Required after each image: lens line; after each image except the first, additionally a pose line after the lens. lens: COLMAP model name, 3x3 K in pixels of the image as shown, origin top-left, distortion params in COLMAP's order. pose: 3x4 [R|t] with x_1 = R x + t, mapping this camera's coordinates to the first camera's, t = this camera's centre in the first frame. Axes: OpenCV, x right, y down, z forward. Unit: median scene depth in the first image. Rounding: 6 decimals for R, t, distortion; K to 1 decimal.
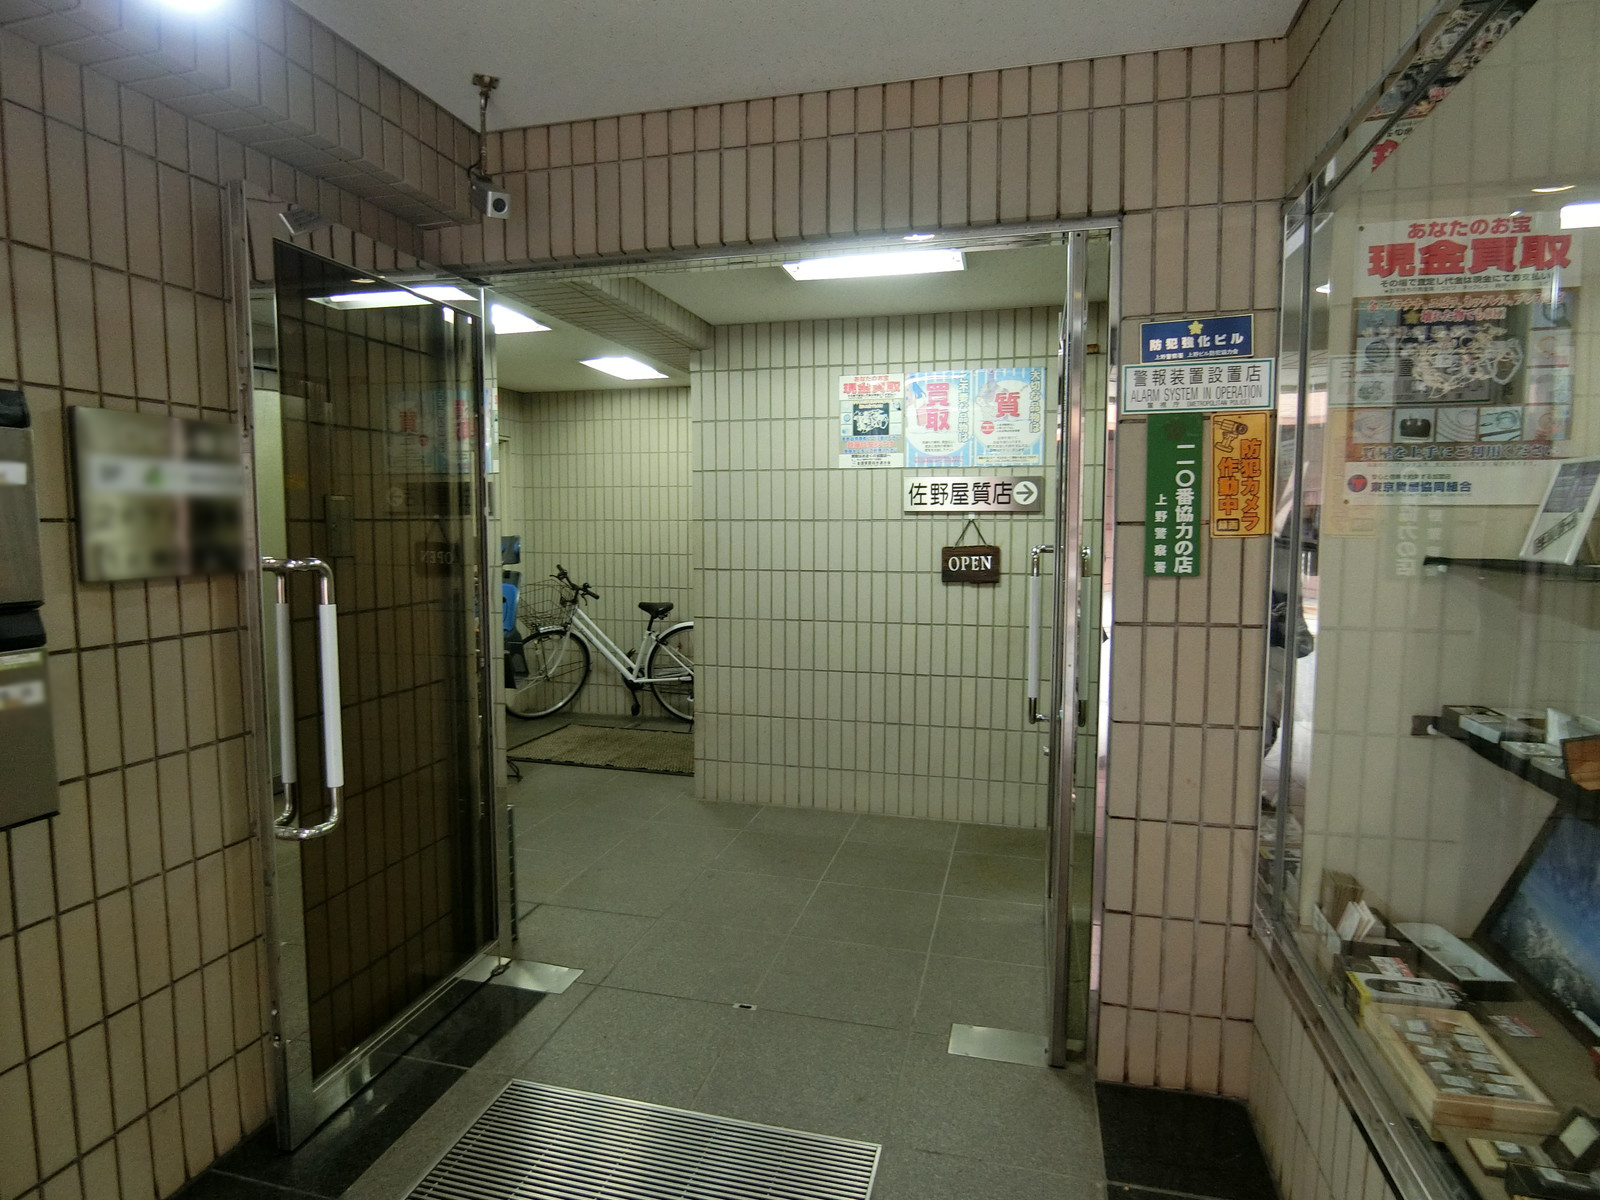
lens RADIAL K [[887.7, 0, 800.0], [0, 887.7, 600.0], [0, 0, 1]] dist [-0.001410, -0.000385]
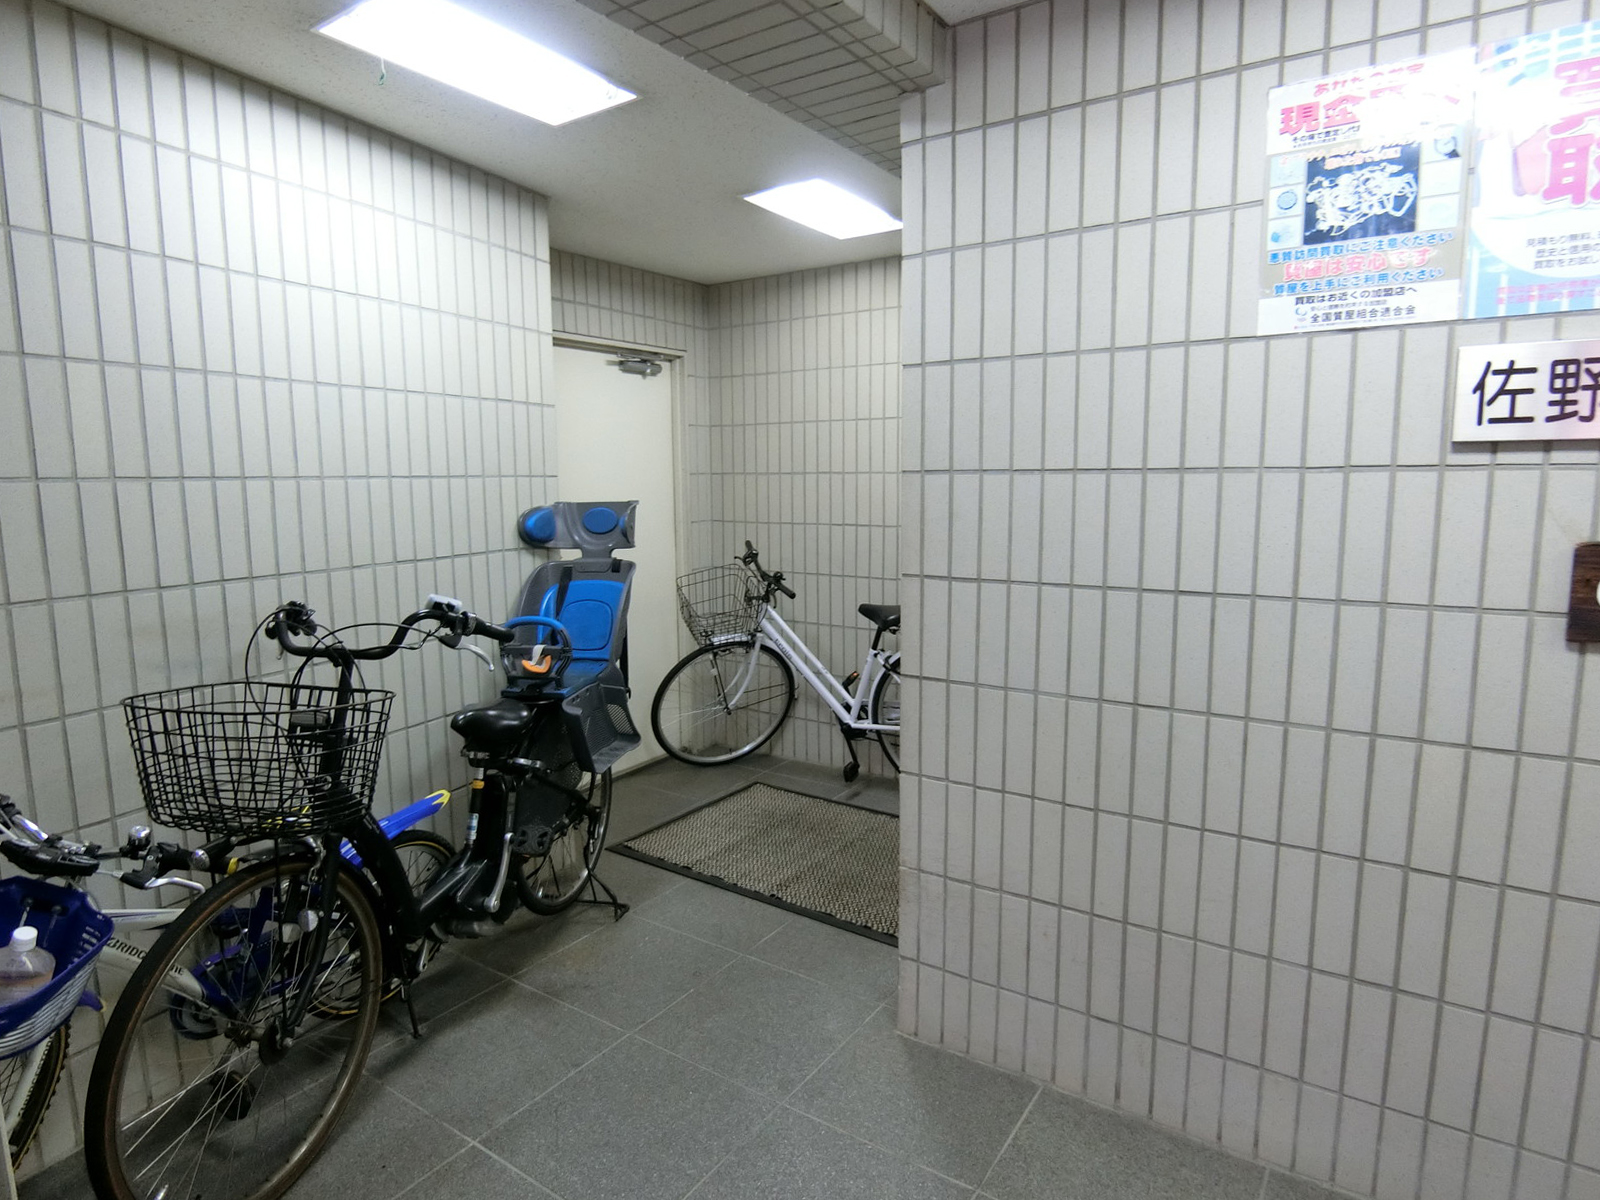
lens RADIAL K [[940.8, 0, 800.0], [0, 940.8, 600.0], [0, 0, 1]] dist [-0.007973, -0.001455]
pose [[0.945292, 0.035268, -0.324315, -0.006738], [-0.020541, 0.998601, 0.048723, -0.038287], [0.325579, -0.039396, 0.944694, 0.431670]]
